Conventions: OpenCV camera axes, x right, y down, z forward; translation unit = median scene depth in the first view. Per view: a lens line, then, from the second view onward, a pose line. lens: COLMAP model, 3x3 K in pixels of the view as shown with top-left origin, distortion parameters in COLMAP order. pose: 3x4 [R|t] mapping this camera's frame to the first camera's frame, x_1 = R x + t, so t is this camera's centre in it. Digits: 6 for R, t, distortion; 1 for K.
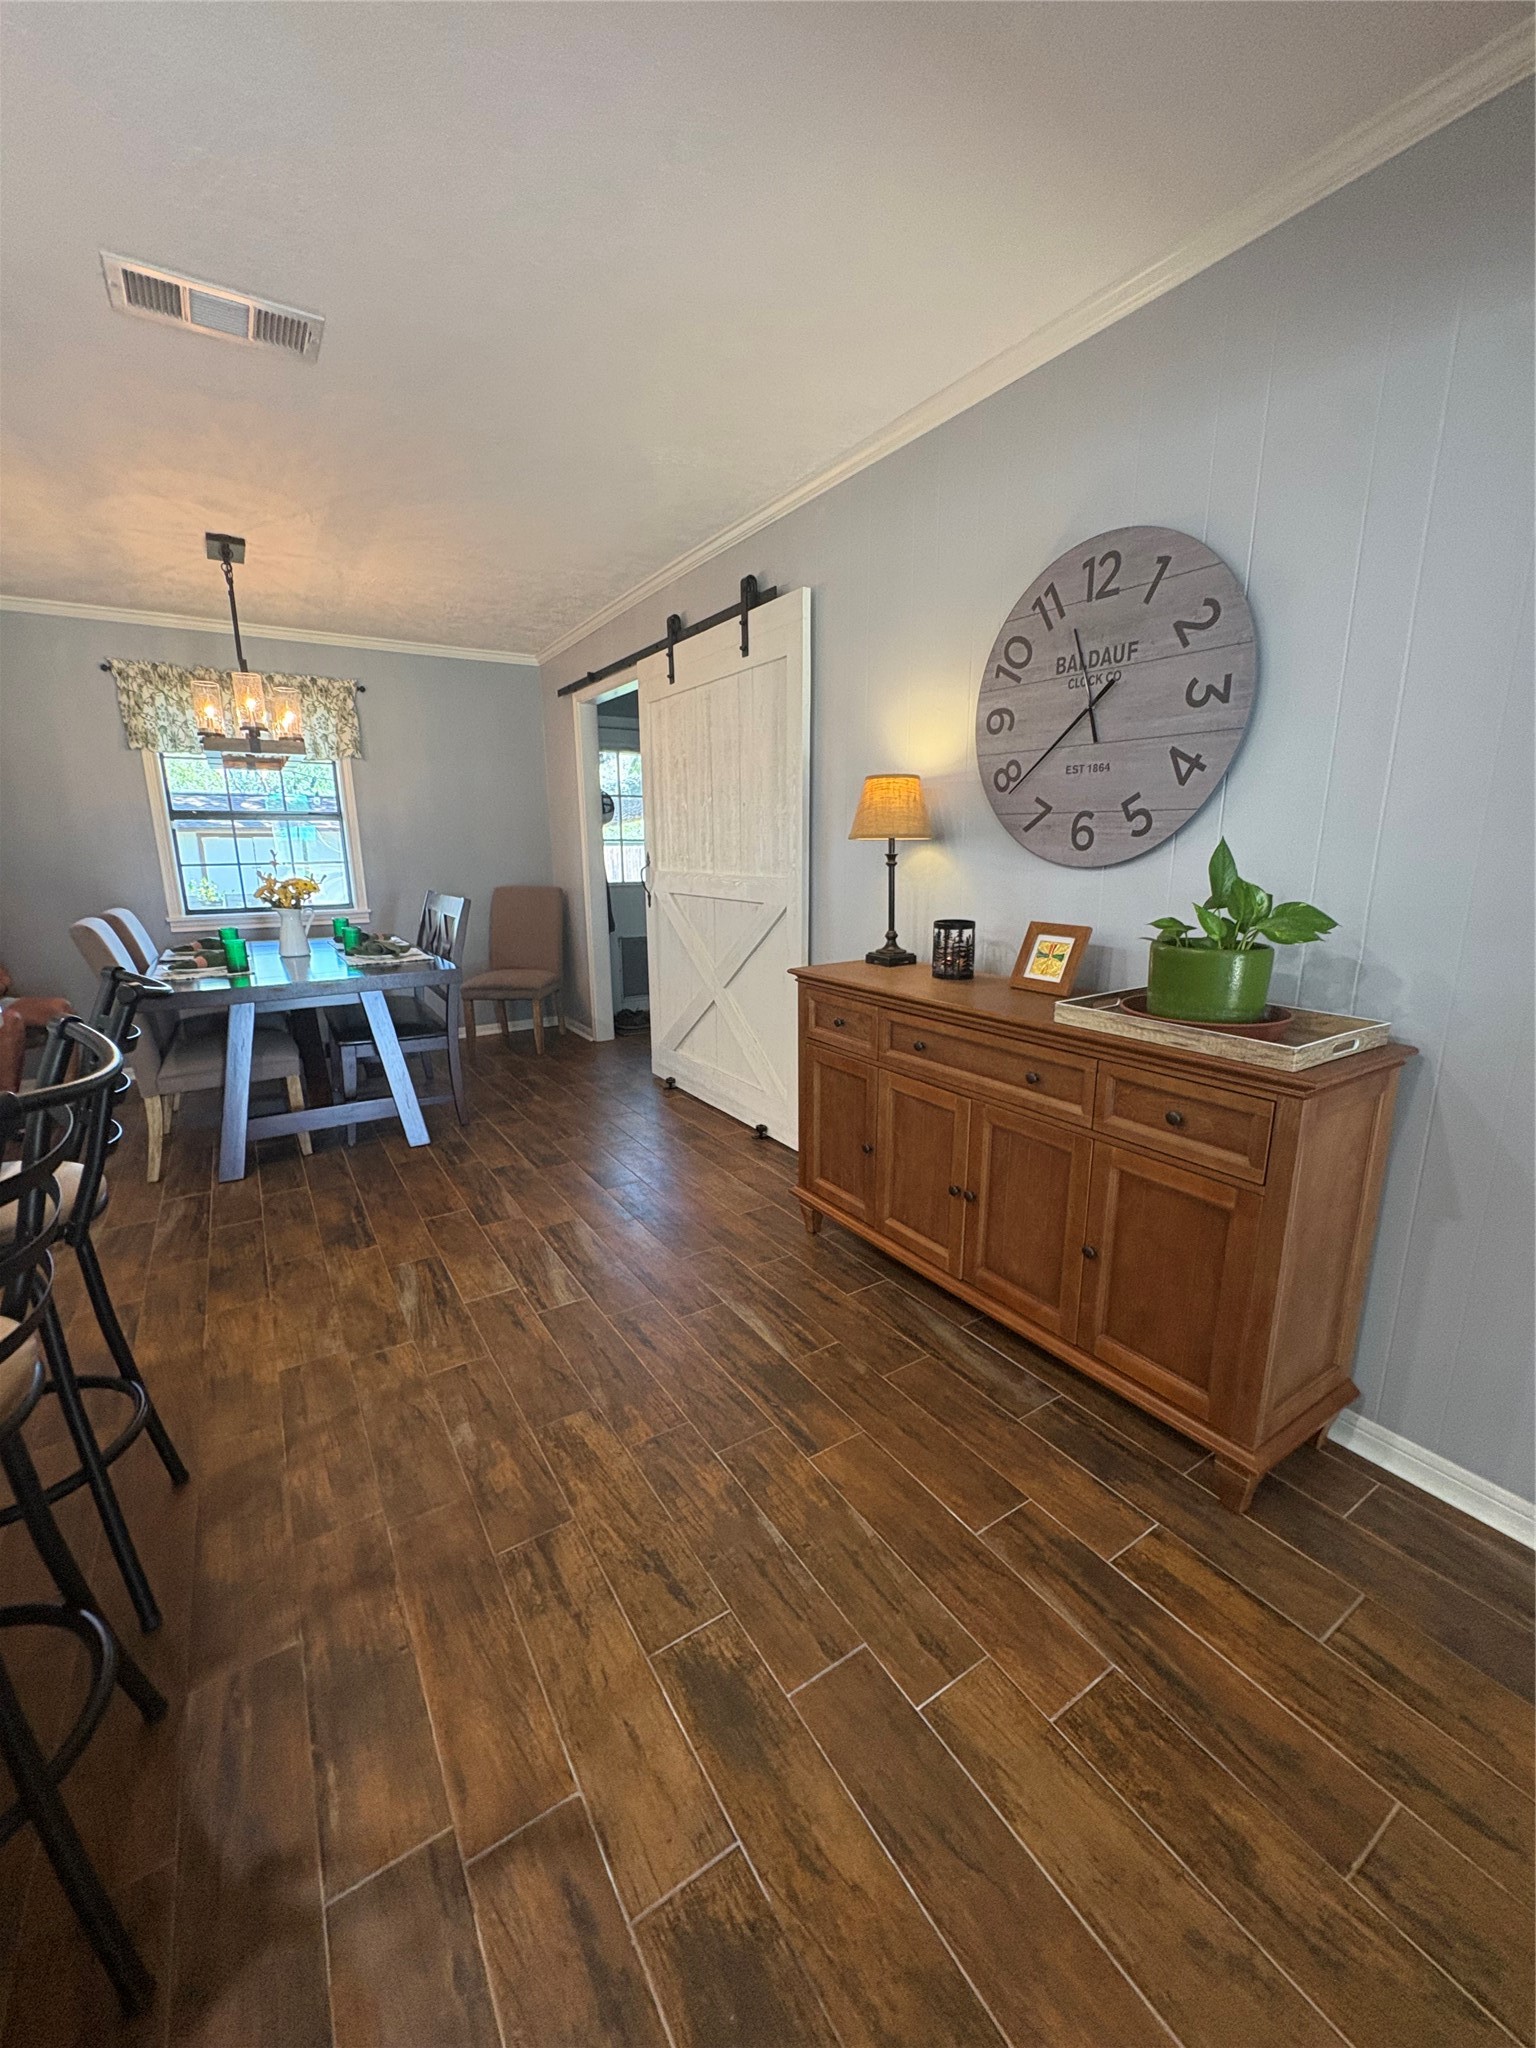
lens RADIAL K [[818.6, 0, 768.0], [0, 818.6, 1024.0], [0, 0, 1]] dist [-0.002082, 0.000426]
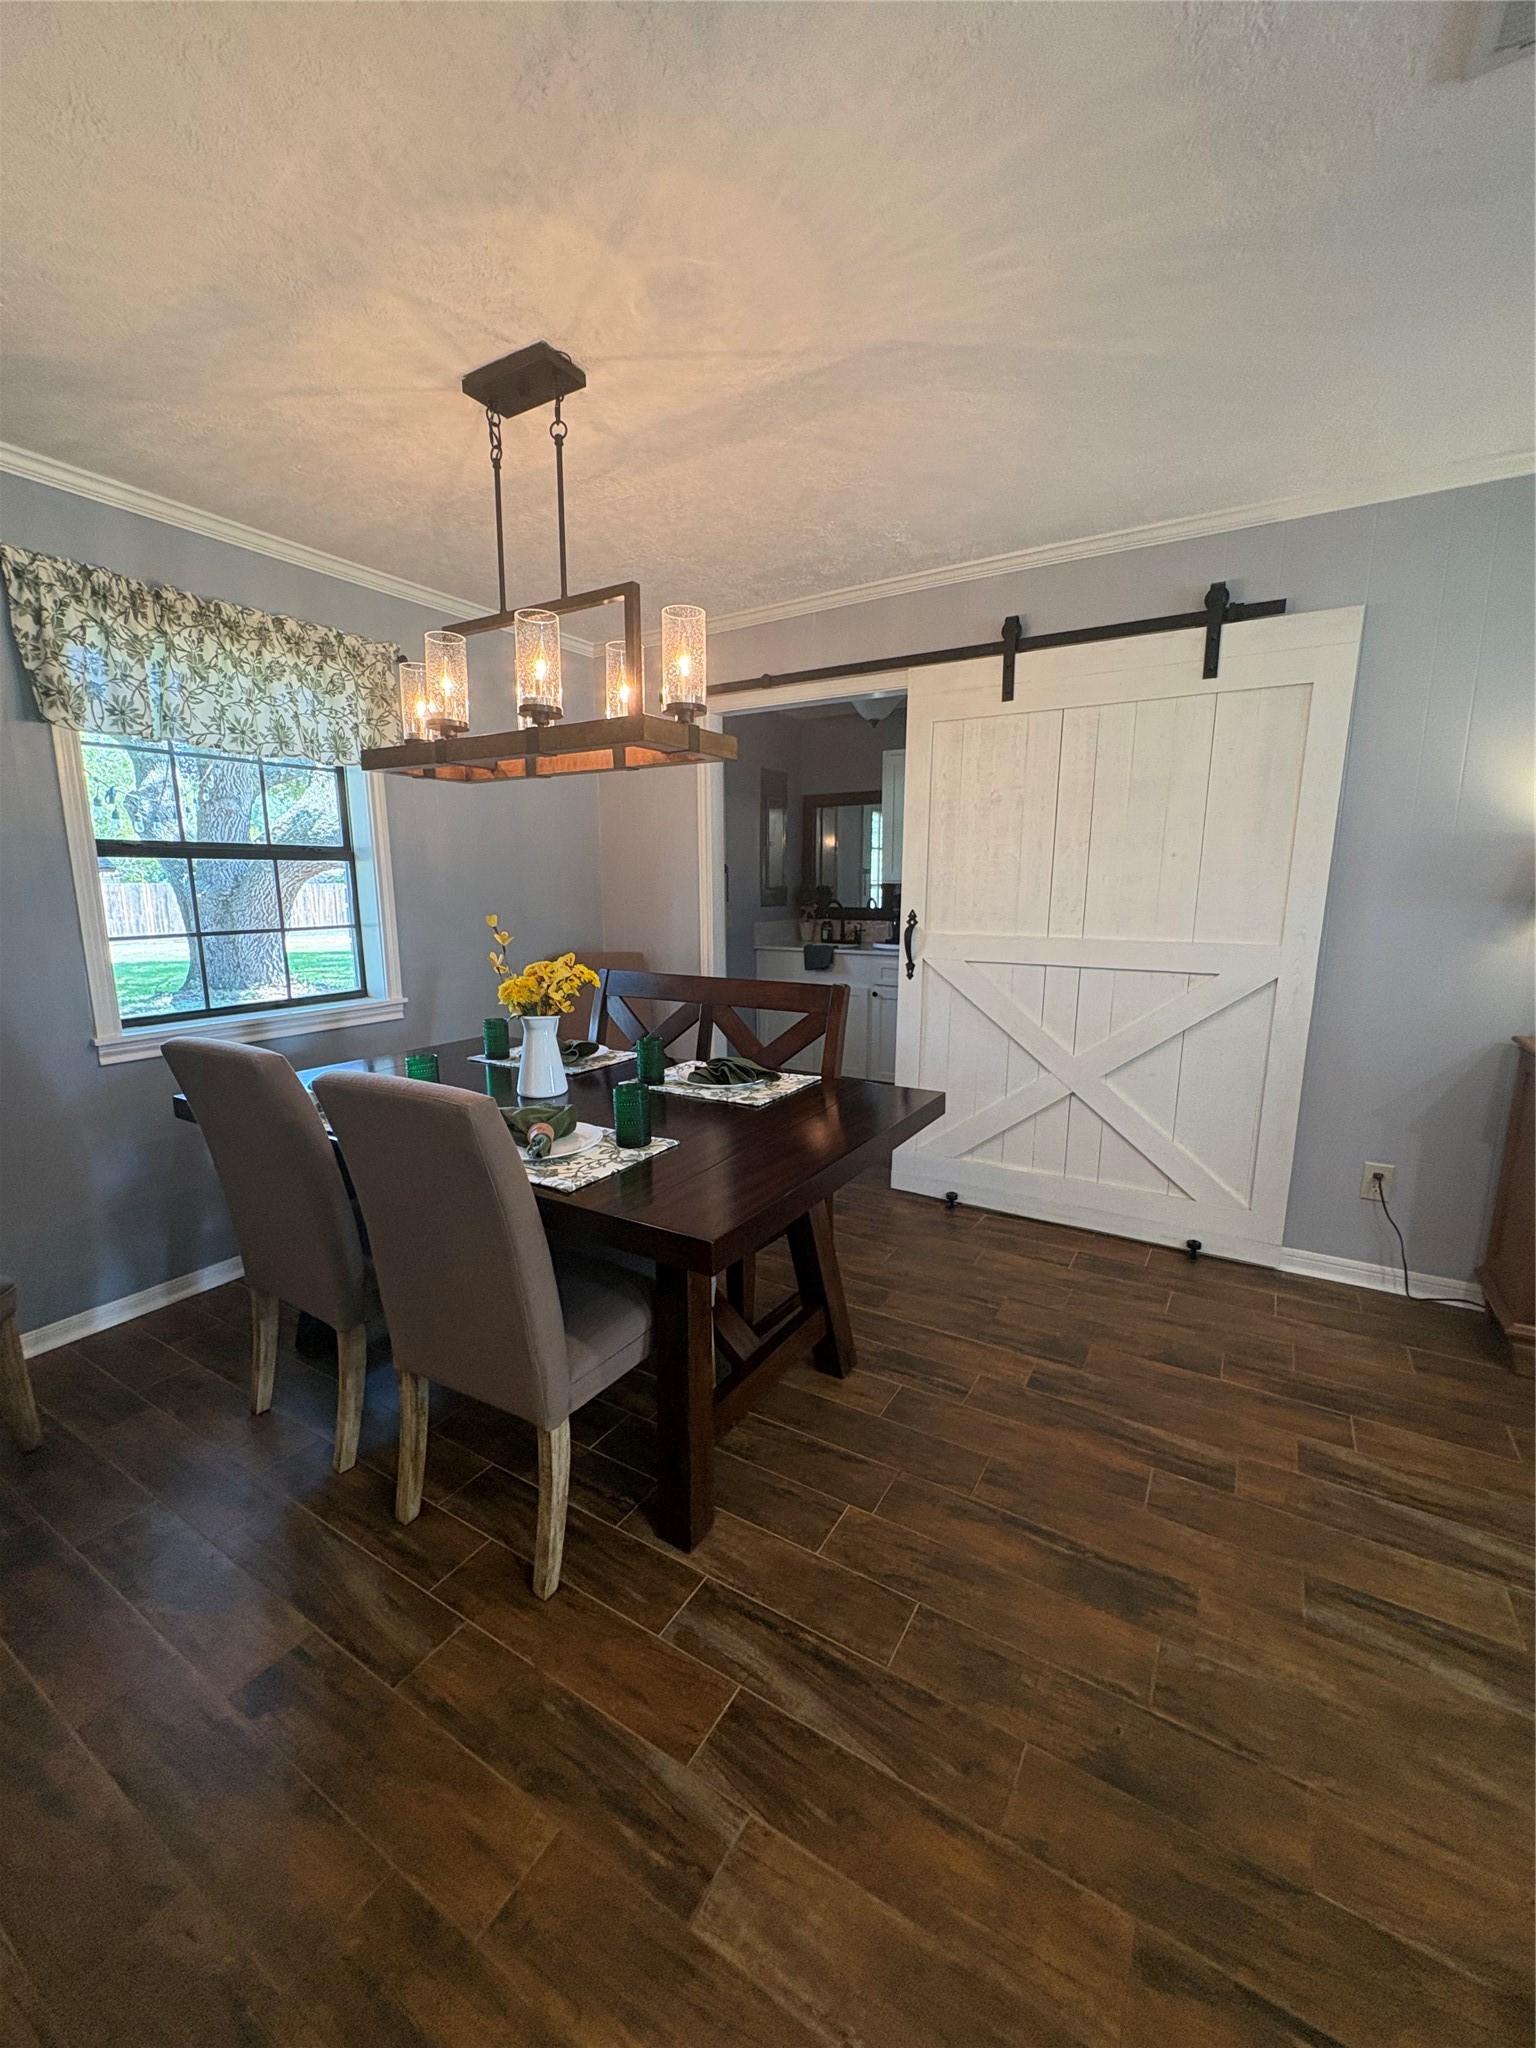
lens RADIAL K [[818.6, 0, 768.0], [0, 818.6, 1024.0], [0, 0, 1]] dist [-0.002082, 0.000426]
pose [[0.899131, -0.071595, 0.431783, -1.055312], [0.090418, 0.995634, -0.023195, -0.162744], [-0.428238, 0.059896, 0.901679, 0.613659]]
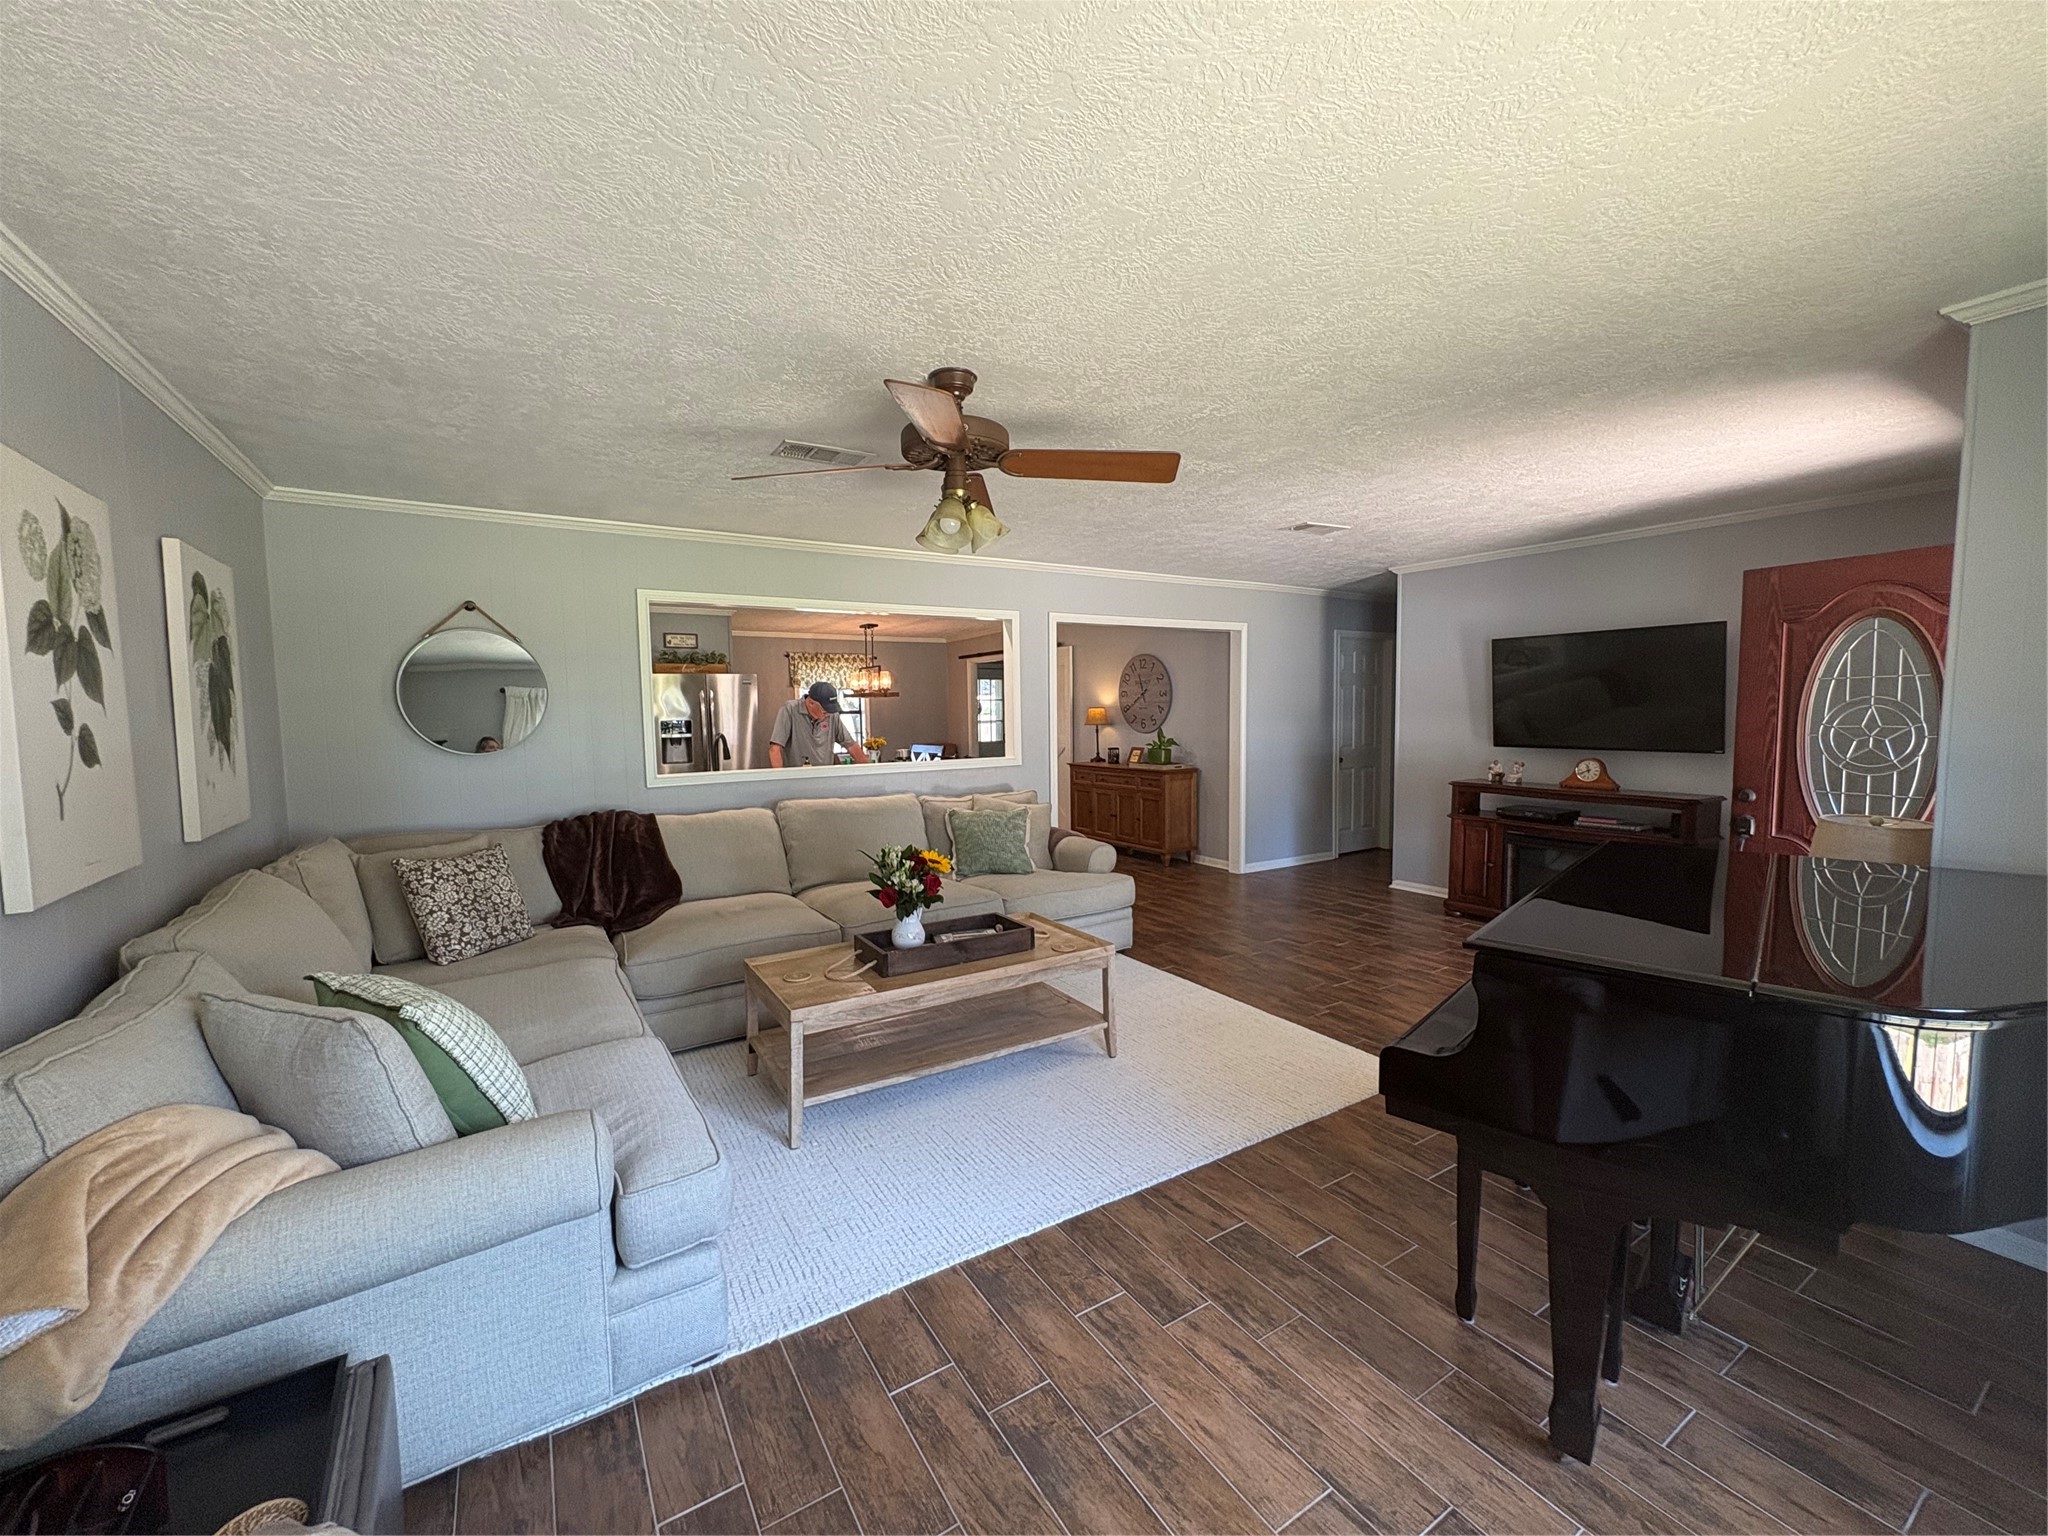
lens RADIAL K [[818.6, 0, 1024.0], [0, 818.6, 768.0], [0, 0, 1]] dist [-0.002082, 0.000426]
pose [[0.999896, -0.009862, -0.010489, -0.119565], [0.008269, 0.989785, -0.142327, 0.442015], [0.011785, 0.142225, 0.989764, -2.398262]]
